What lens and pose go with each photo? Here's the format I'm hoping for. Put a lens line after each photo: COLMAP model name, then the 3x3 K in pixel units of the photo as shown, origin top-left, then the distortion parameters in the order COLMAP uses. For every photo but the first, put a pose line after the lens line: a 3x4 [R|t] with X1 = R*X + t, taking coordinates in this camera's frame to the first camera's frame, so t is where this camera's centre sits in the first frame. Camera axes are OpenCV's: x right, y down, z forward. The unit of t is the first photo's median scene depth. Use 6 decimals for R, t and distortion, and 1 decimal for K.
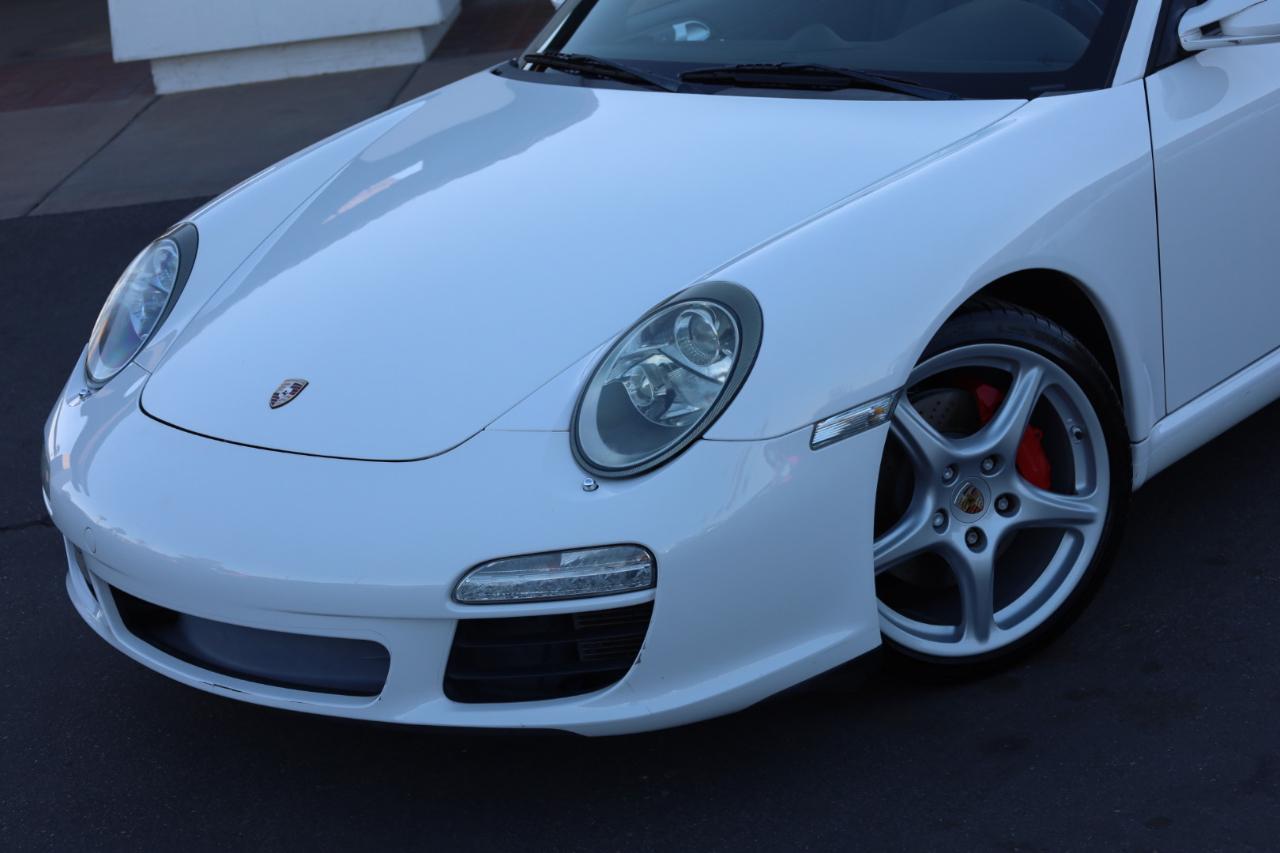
lens RADIAL K [[2729.9, 0, 640.0], [0, 2729.9, 426.5], [0, 0, 1]] dist [-0.029674, -0.098354]
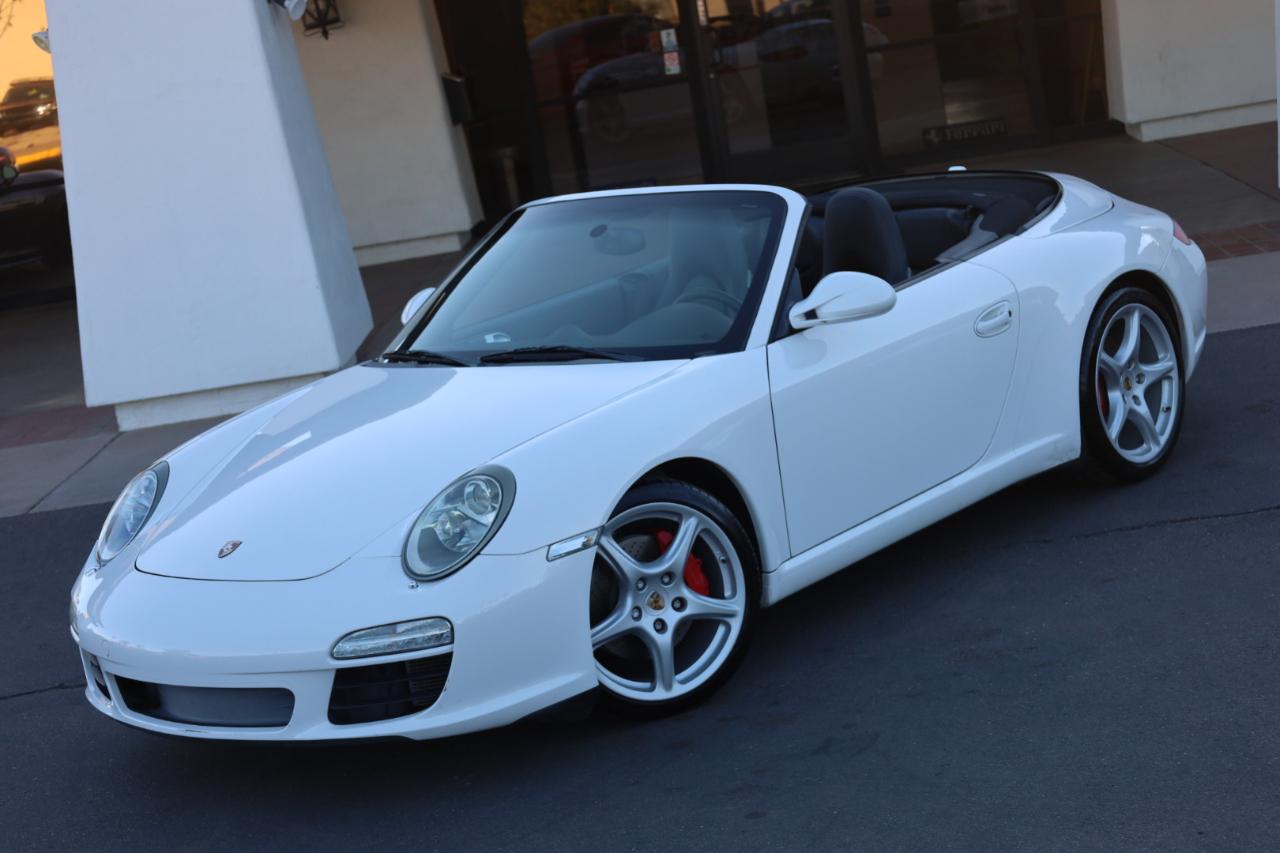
lens RADIAL K [[2562.5, 0, 619.8], [0, 2562.5, 426.1], [0, 0, 1]] dist [-0.028417, -0.097912]
pose [[0.999118, -0.030494, 0.028852, 0.059258], [0.034274, 0.989393, -0.141161, 0.136776], [-0.024241, 0.142025, 0.989566, -0.507081]]
